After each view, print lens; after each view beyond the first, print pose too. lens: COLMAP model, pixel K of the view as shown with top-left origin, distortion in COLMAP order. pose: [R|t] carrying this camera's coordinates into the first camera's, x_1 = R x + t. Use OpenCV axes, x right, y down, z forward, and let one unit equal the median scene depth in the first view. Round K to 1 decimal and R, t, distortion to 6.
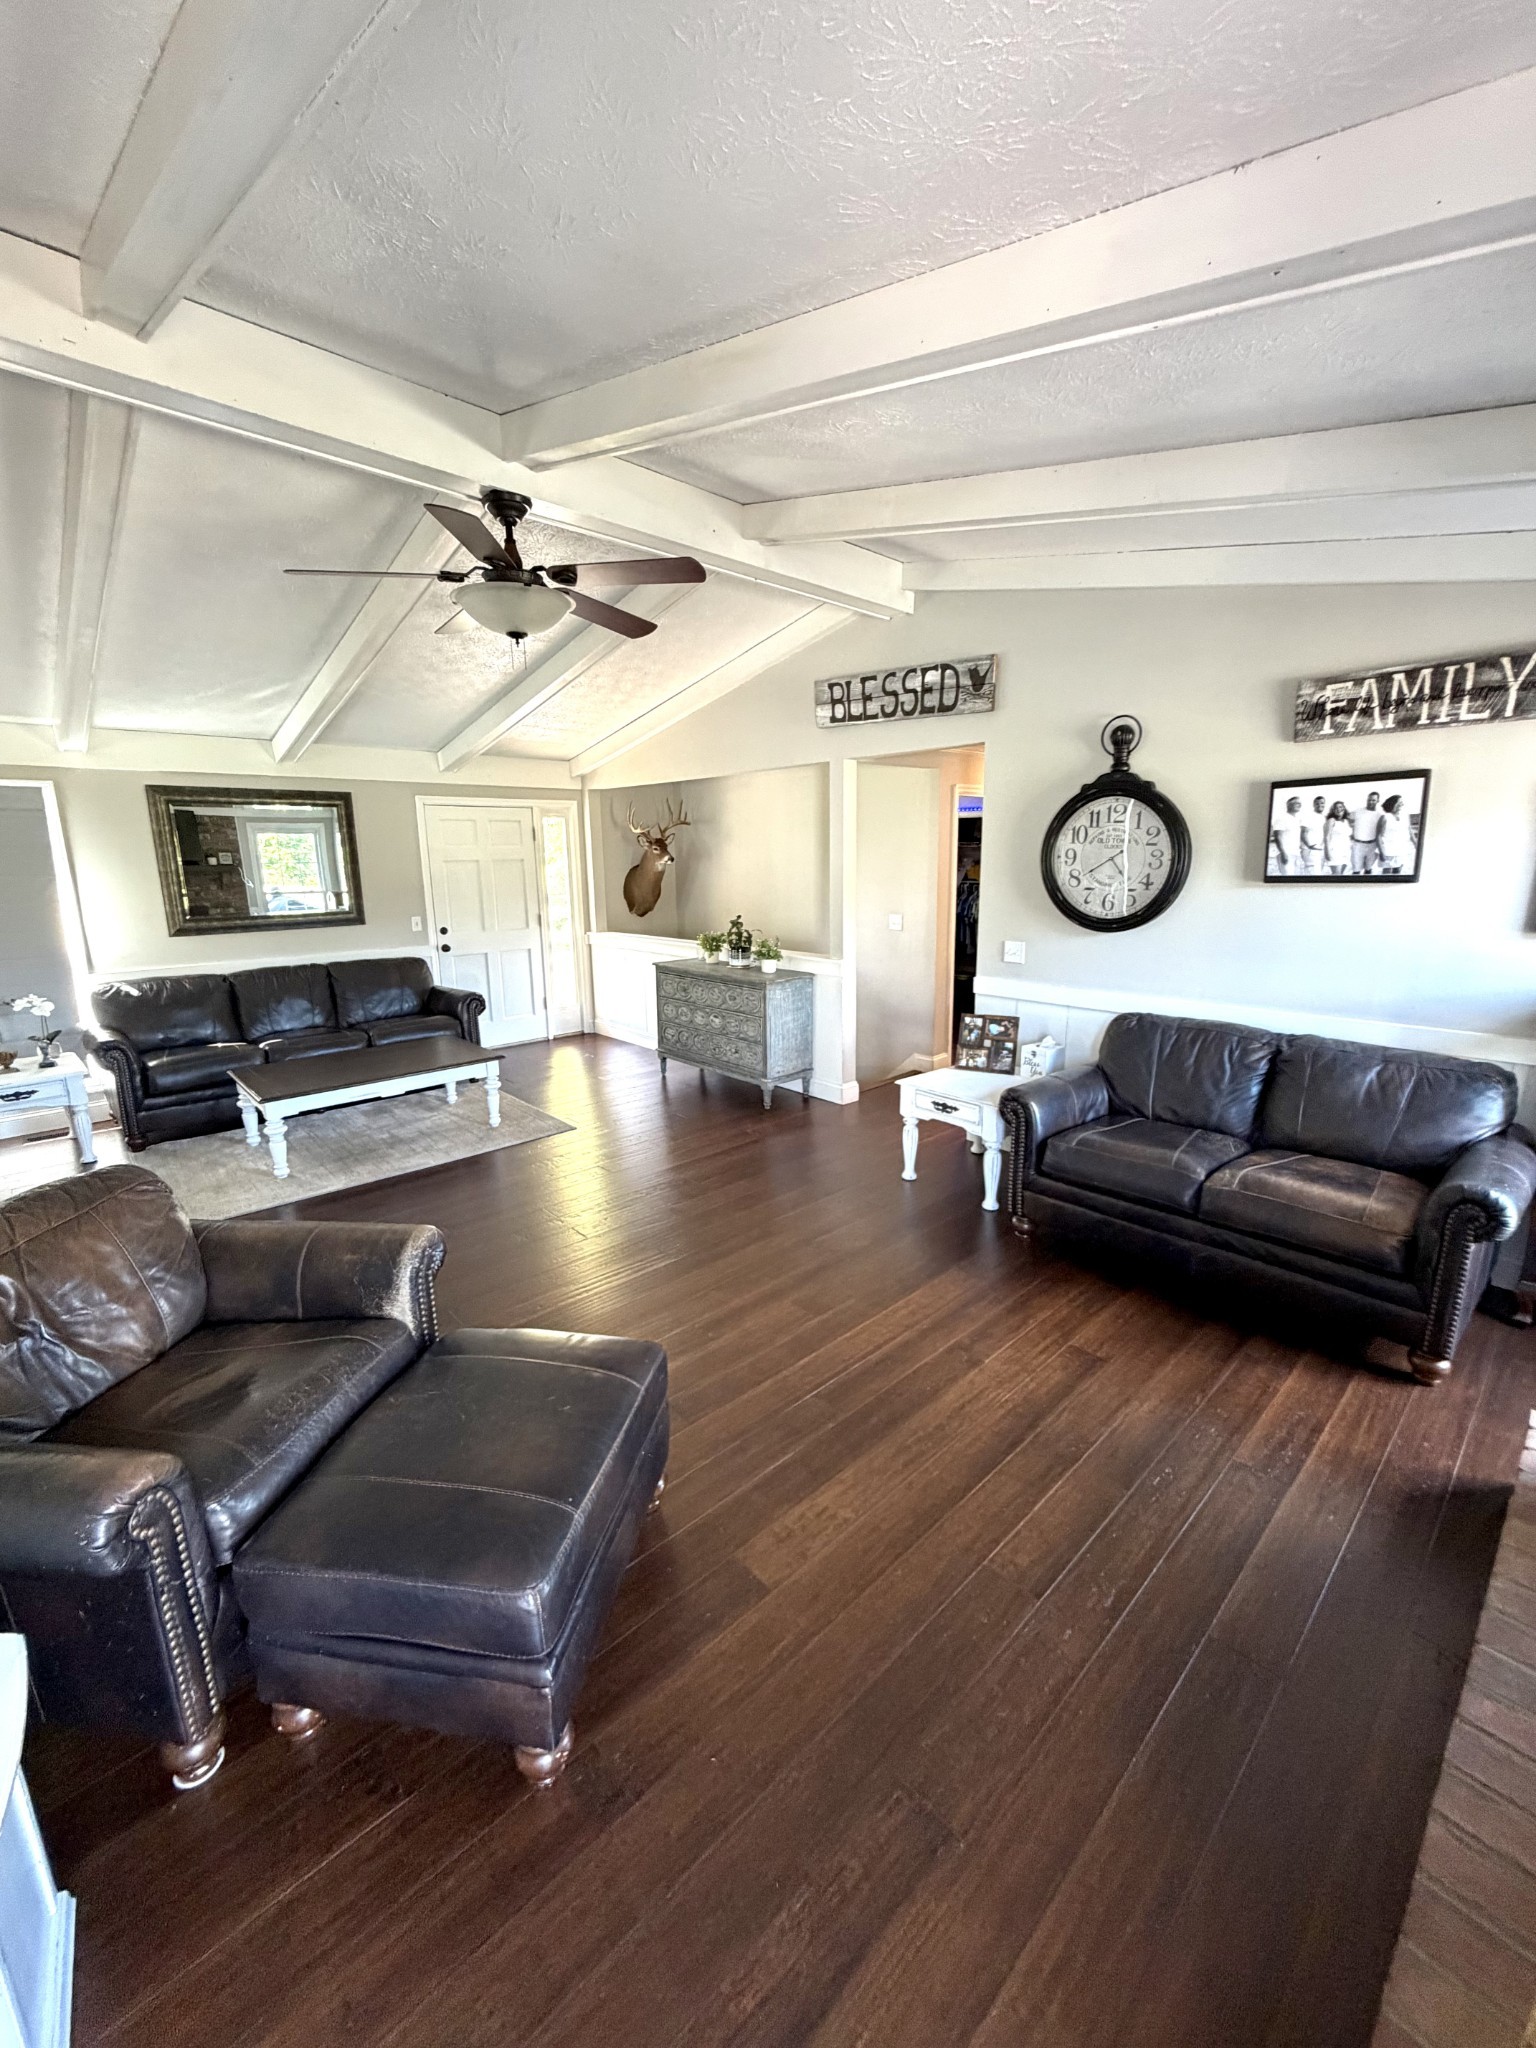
lens RADIAL K [[788.8, 0, 770.3], [0, 788.8, 1010.3], [0, 0, 1]] dist [-0.001164, -0.000036]
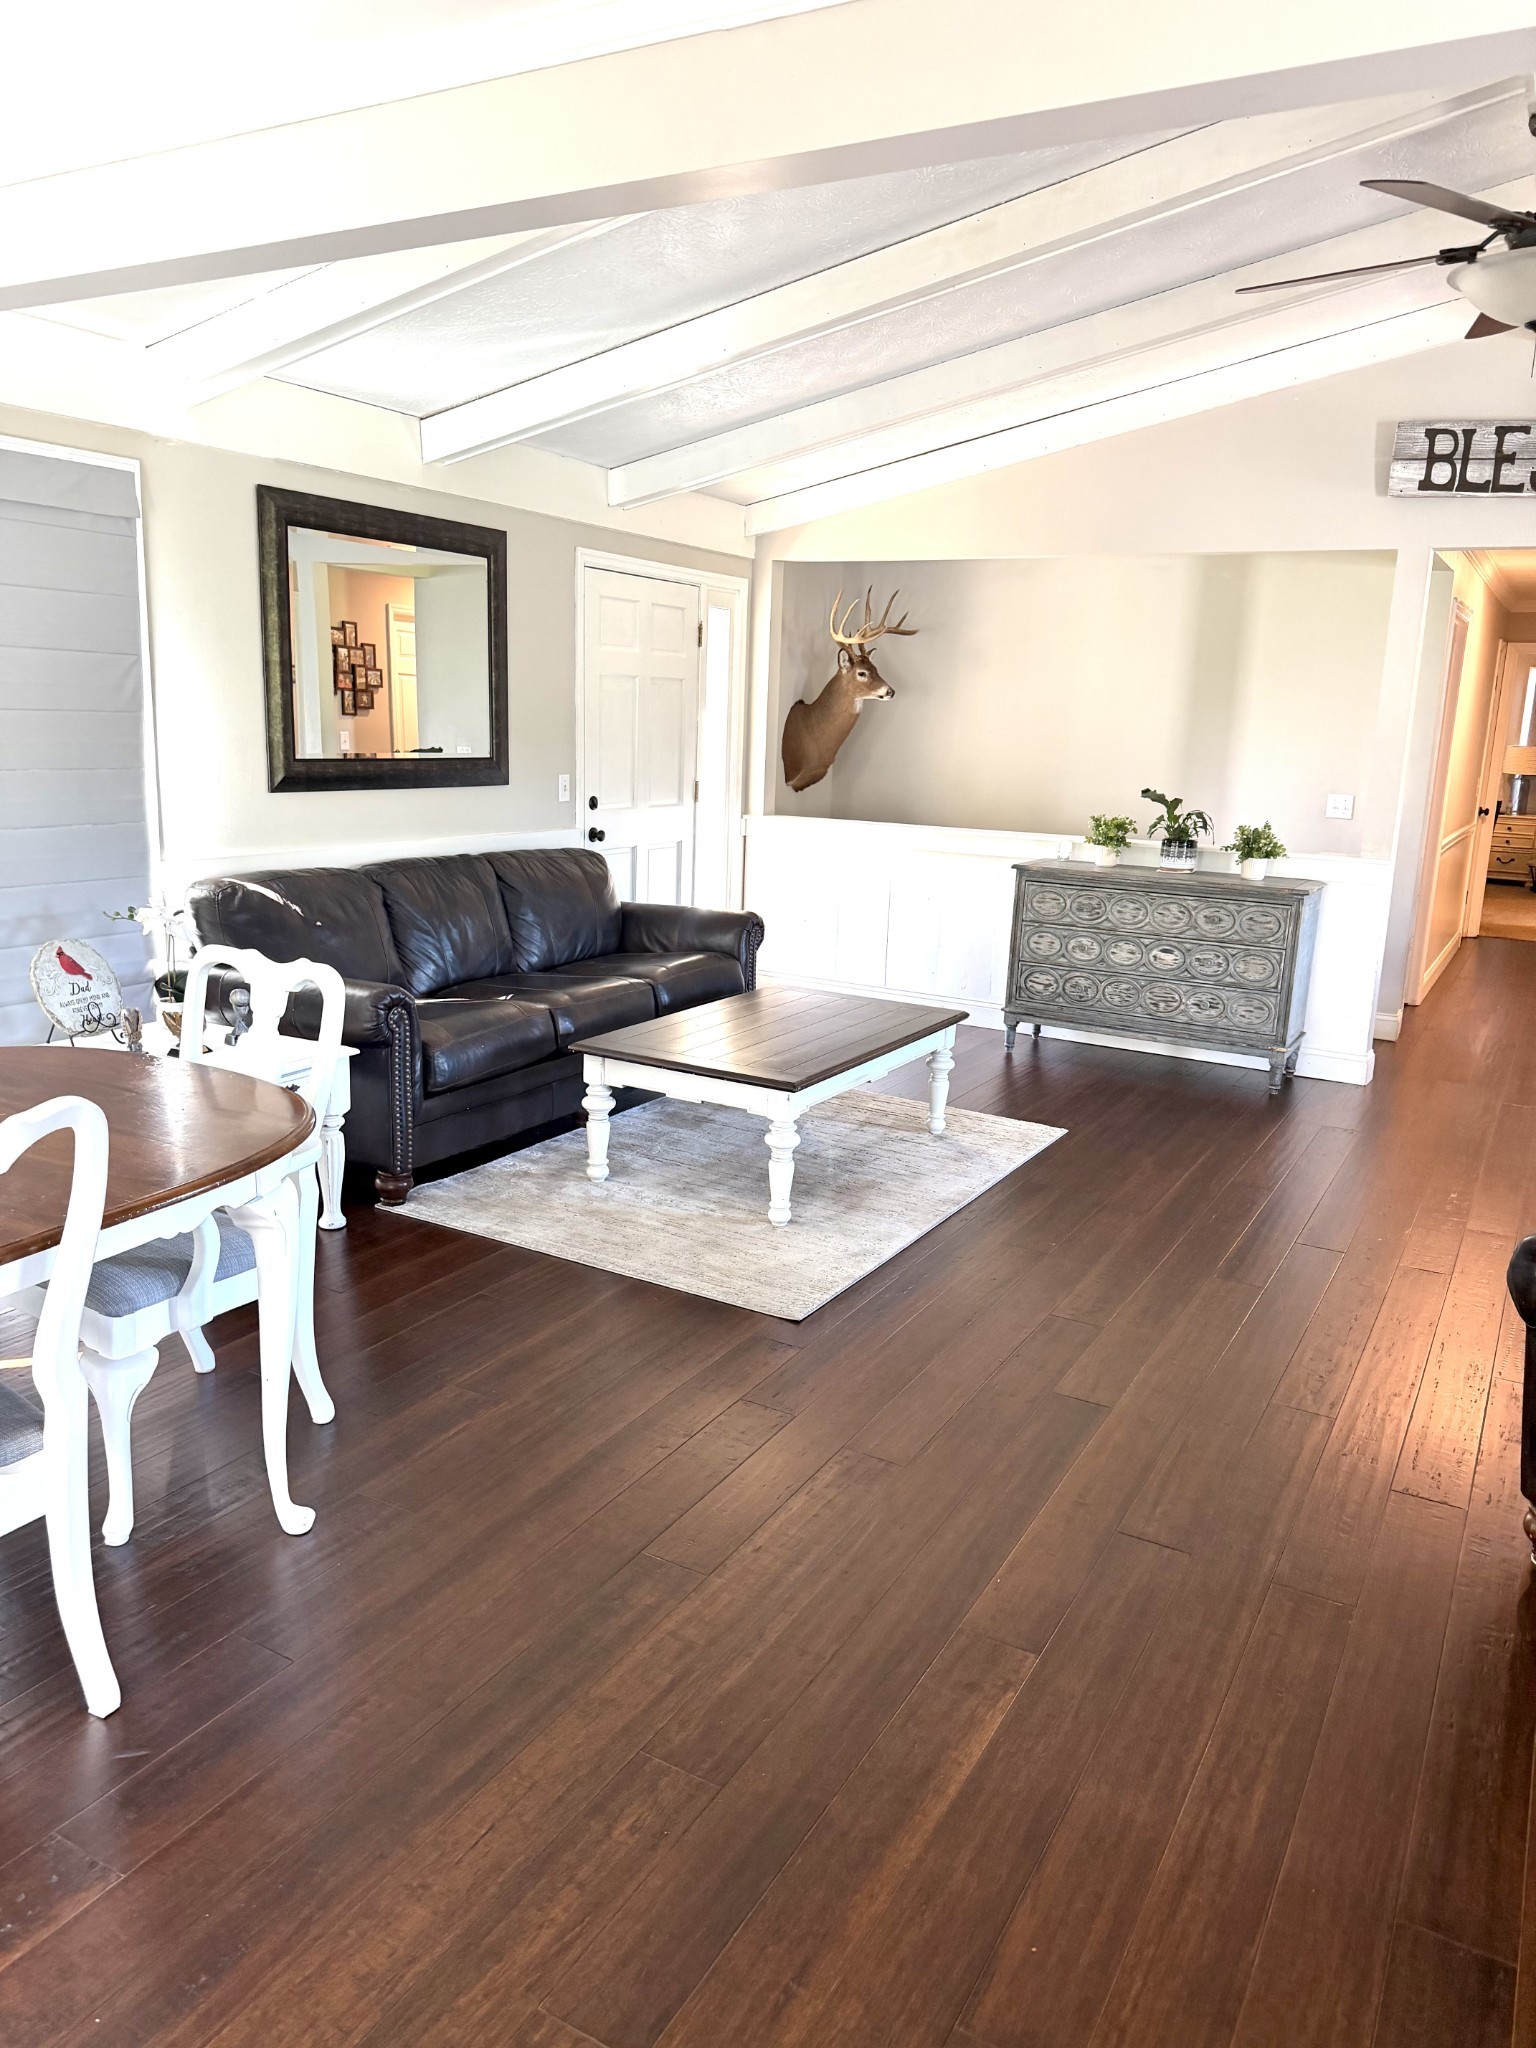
lens RADIAL K [[1412.3, 0, 766.0], [0, 1412.3, 1034.8], [0, 0, 1]] dist [0.013115, -0.000680]
pose [[0.951920, -0.020732, 0.305644, -0.676552], [0.011573, 0.999429, 0.031747, 0.033475], [-0.306128, -0.026684, 0.951616, 0.035874]]
